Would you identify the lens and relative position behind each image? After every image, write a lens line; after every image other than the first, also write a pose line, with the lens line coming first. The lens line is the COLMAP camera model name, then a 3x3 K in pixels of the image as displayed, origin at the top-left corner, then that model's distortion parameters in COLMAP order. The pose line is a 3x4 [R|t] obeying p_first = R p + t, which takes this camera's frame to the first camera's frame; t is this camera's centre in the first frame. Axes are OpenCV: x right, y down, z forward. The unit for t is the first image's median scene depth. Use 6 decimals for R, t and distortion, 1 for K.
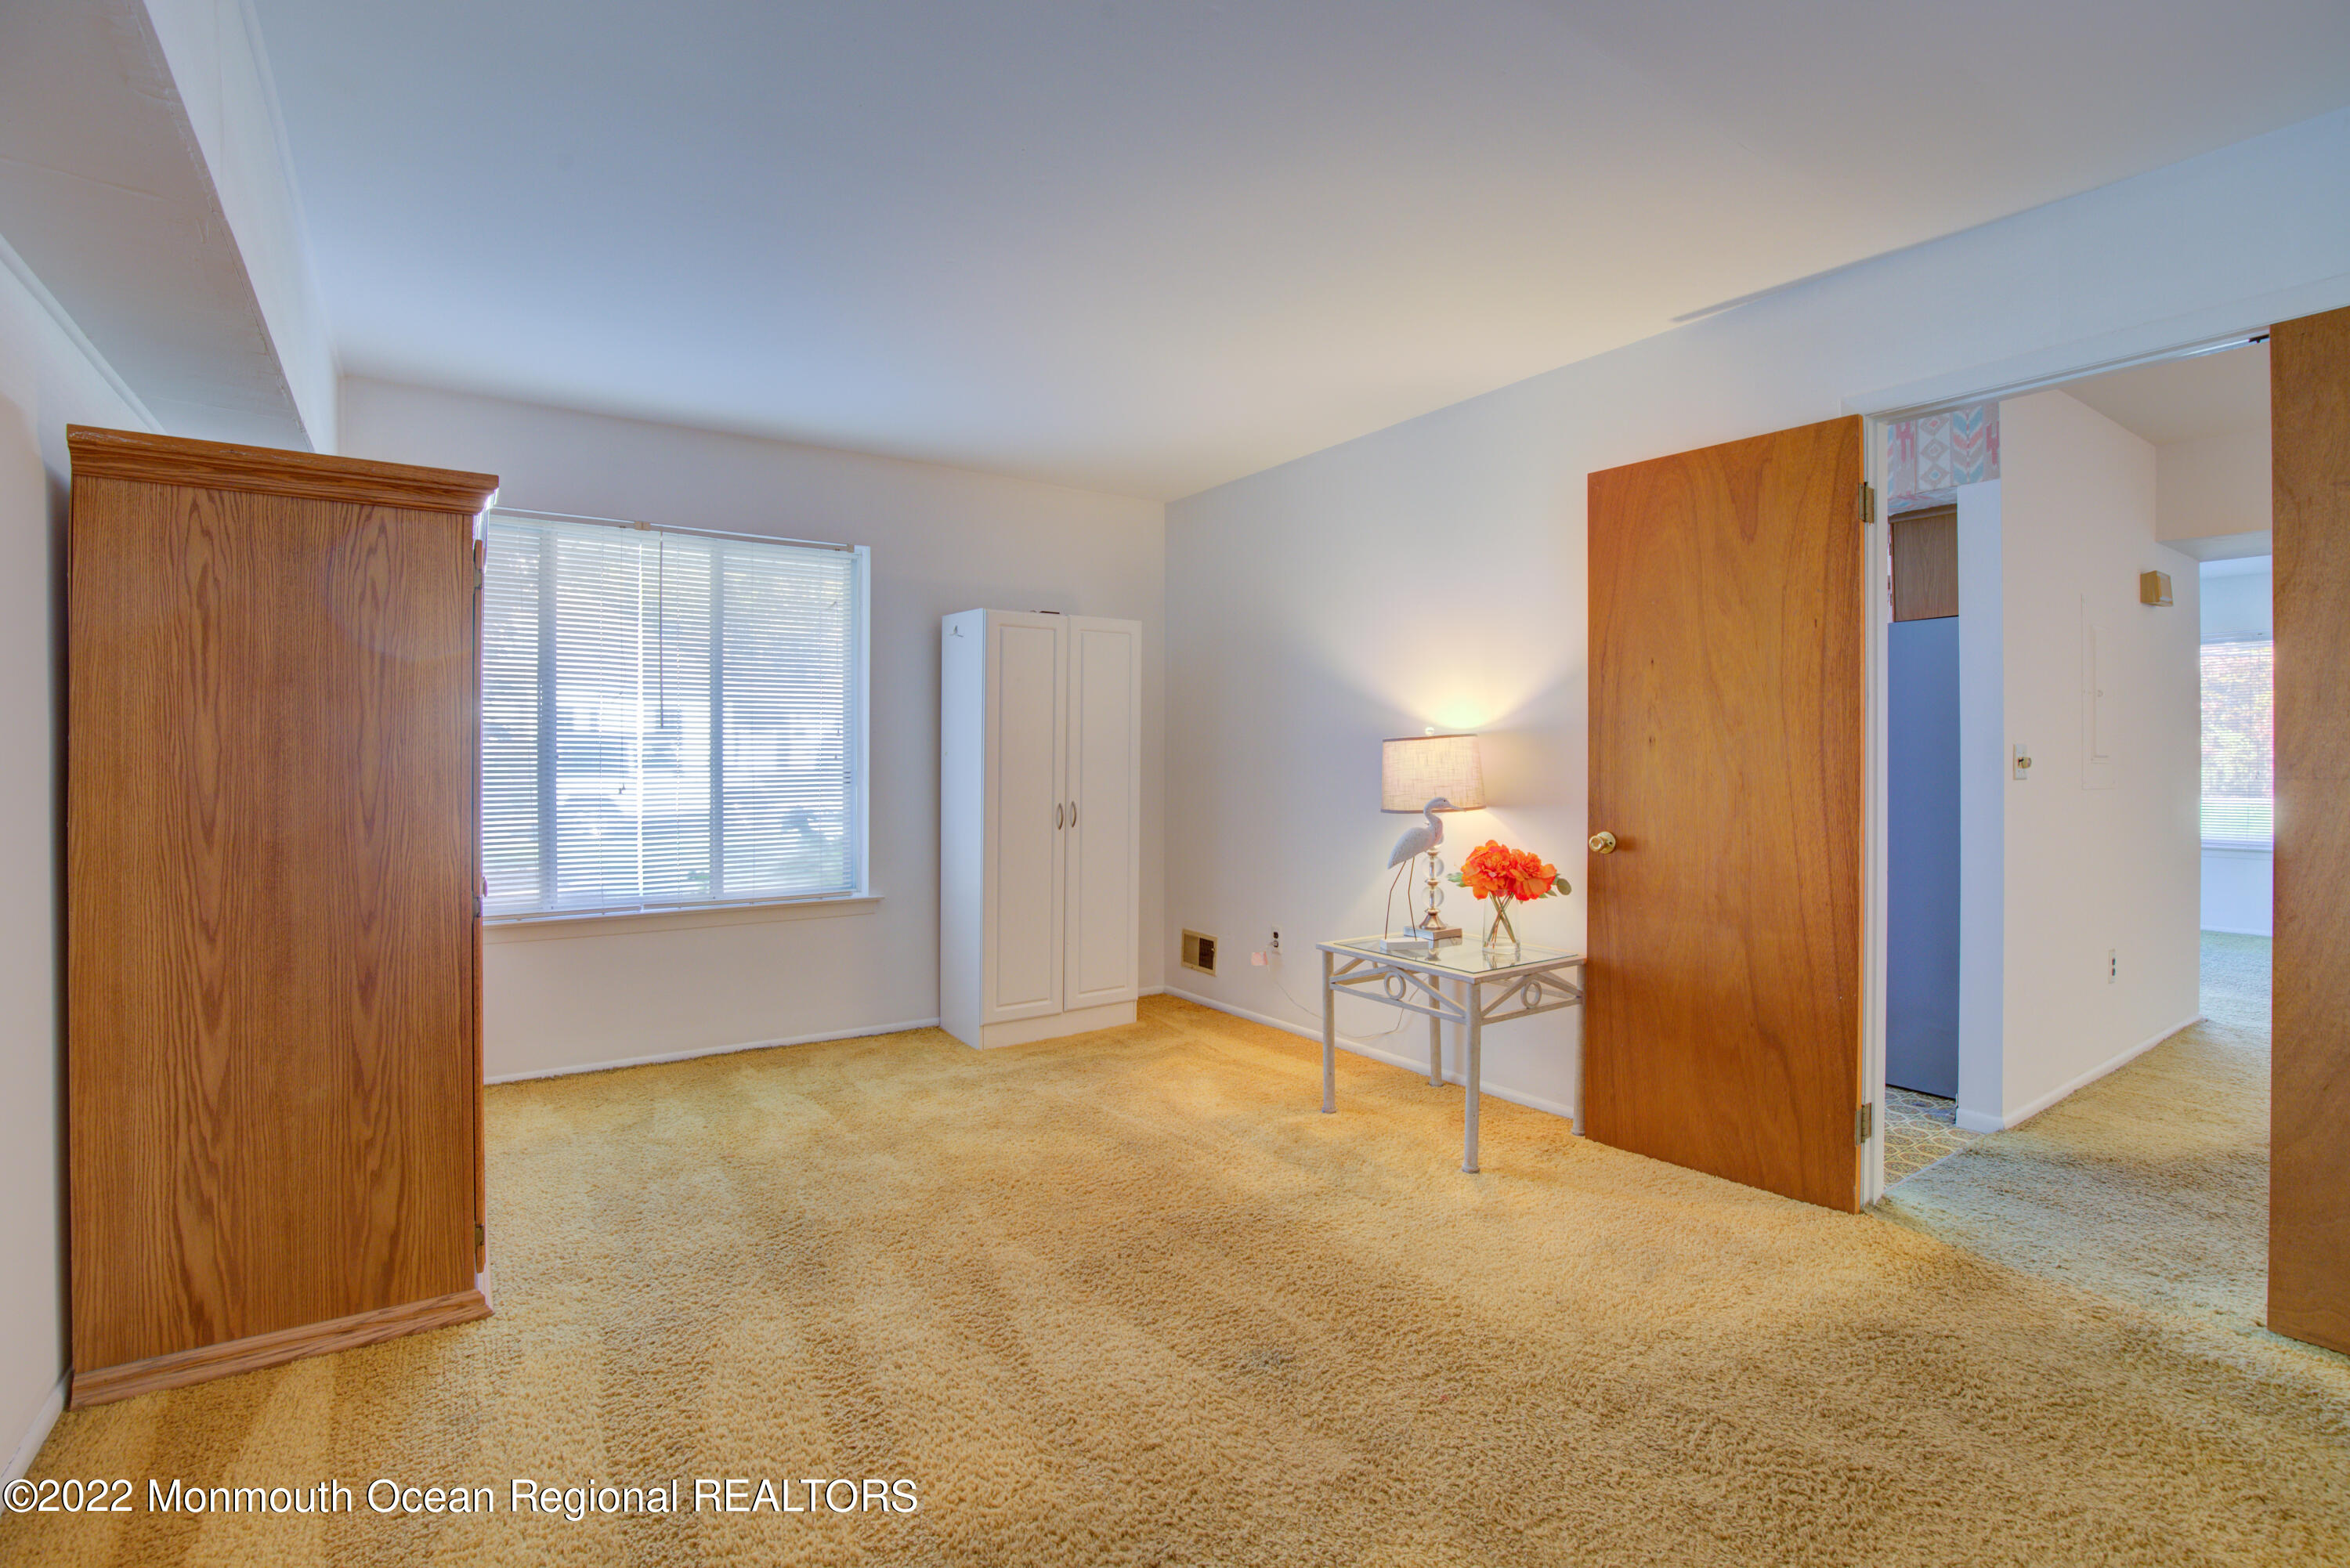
lens RADIAL K [[1090.6, 0, 1180.2], [0, 1090.6, 792.1], [0, 0, 1]] dist [-0.023972, 0.001370]
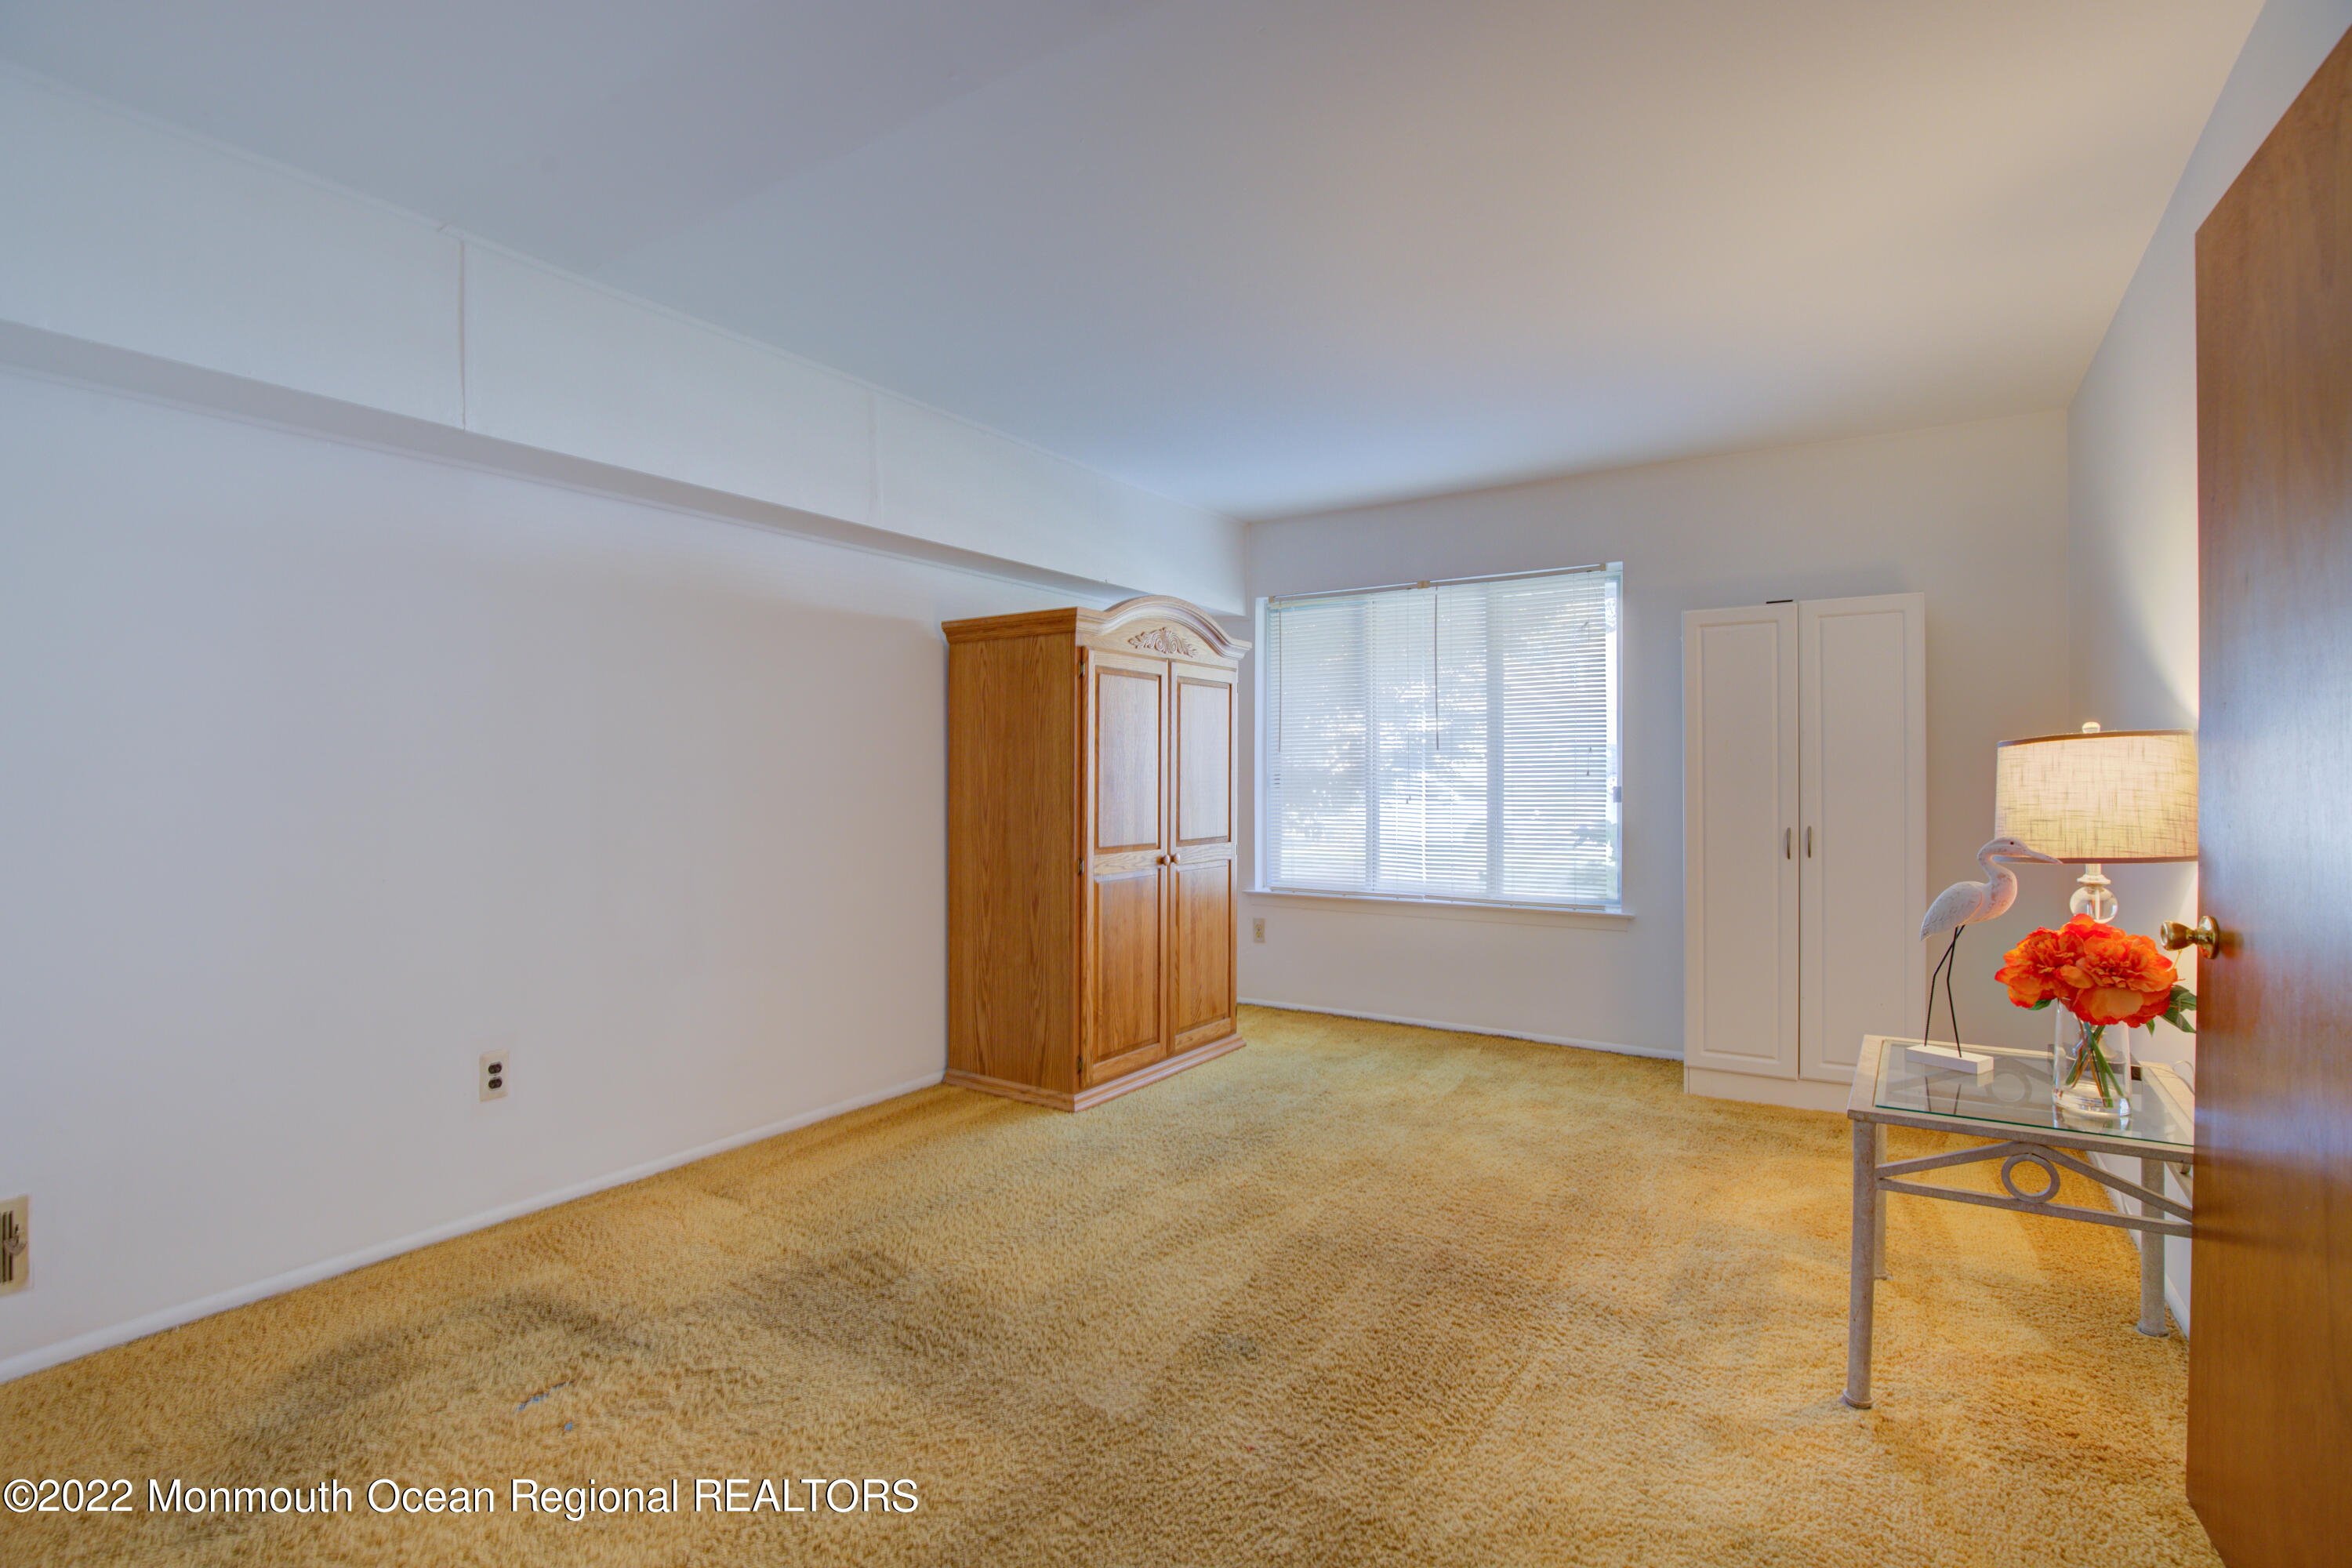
lens RADIAL K [[1094.4, 0, 1185.1], [0, 1094.4, 809.6], [0, 0, 1]] dist [-0.027442, 0.000634]
pose [[0.380391, 0.027675, -0.924411, 0.680995], [-0.024199, 0.999508, 0.019966, -0.013116], [0.924509, 0.014775, 0.380874, 0.357883]]
